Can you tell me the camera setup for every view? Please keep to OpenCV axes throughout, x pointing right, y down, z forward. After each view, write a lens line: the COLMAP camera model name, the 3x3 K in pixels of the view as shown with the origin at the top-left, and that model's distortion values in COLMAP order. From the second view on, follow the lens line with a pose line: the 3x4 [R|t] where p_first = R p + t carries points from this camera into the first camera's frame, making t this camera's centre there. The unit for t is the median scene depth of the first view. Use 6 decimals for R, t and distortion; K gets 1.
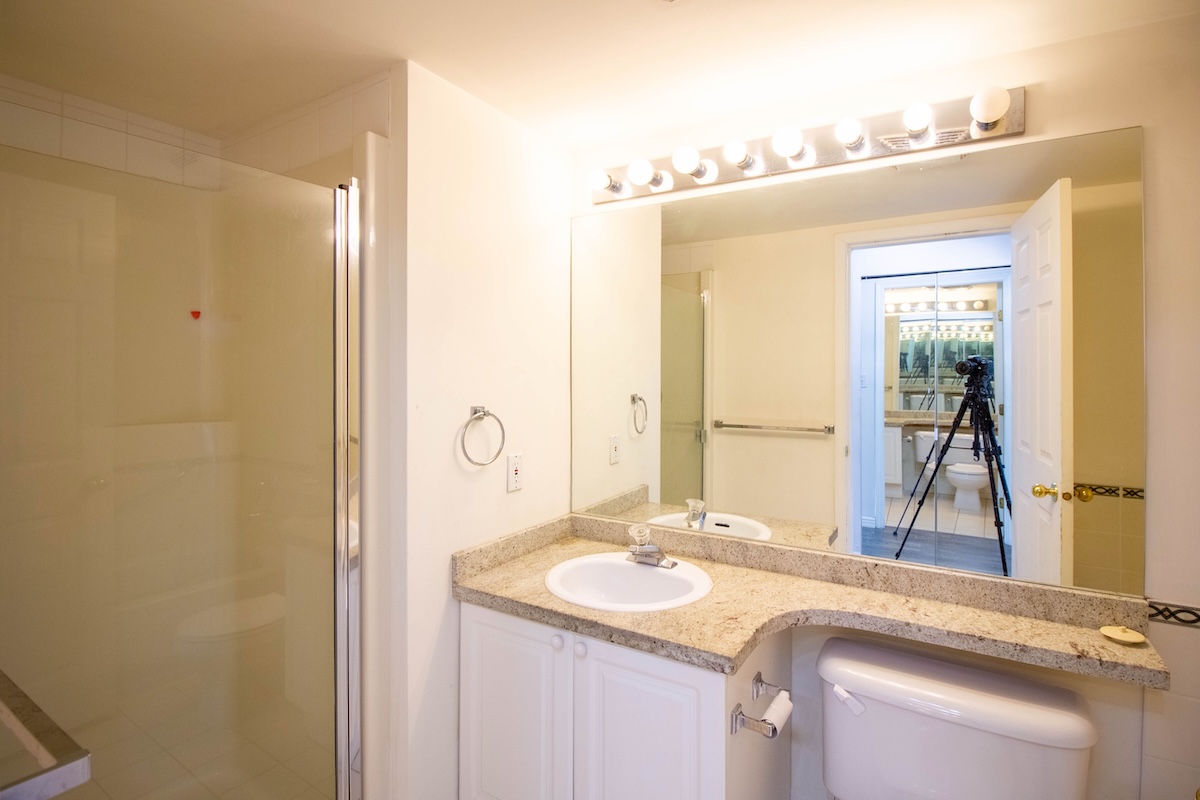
lens RADIAL K [[574.2, 0, 601.4], [0, 574.2, 368.4], [0, 0, 1]] dist [-0.016715, -0.001987]
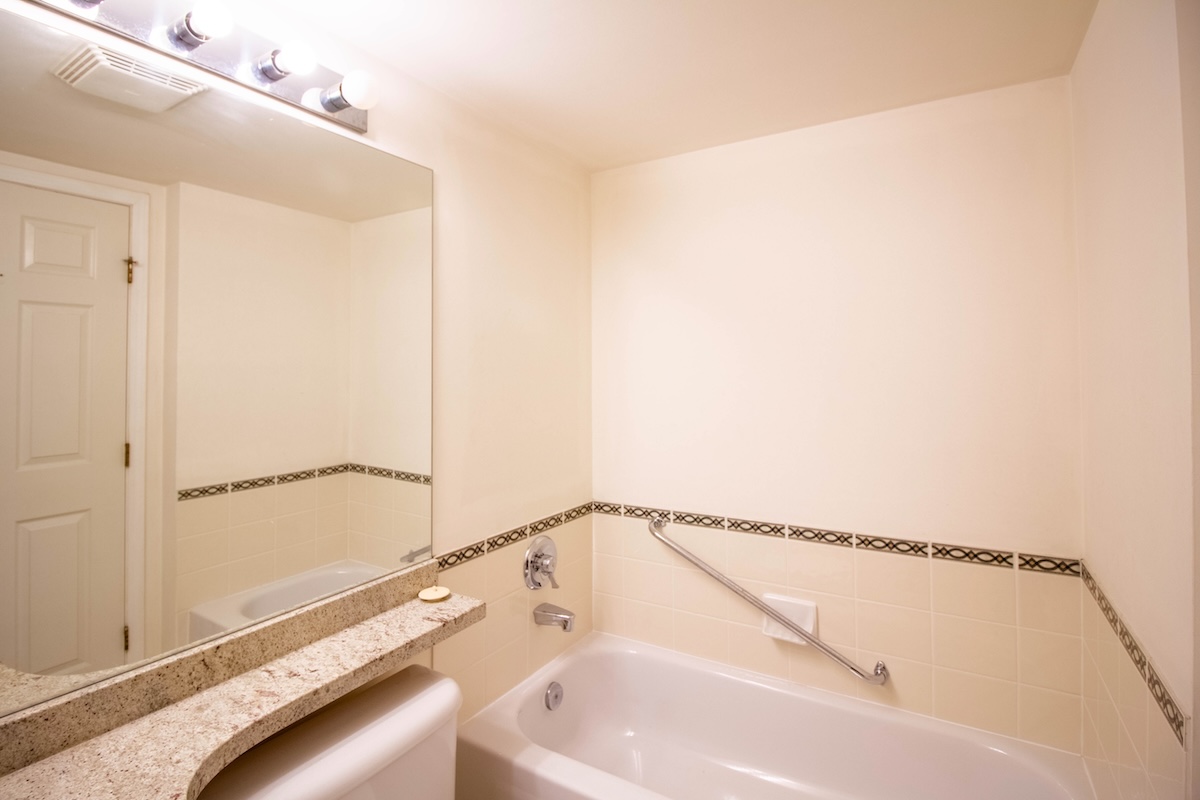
lens RADIAL K [[574.2, 0, 594.2], [0, 574.2, 357.3], [0, 0, 1]] dist [-0.016715, -0.001987]
pose [[-0.008110, 0.018994, 0.999787, -0.256919], [0.003689, 0.999813, -0.018965, 0.001686], [-0.999960, 0.003534, -0.008178, 0.607648]]
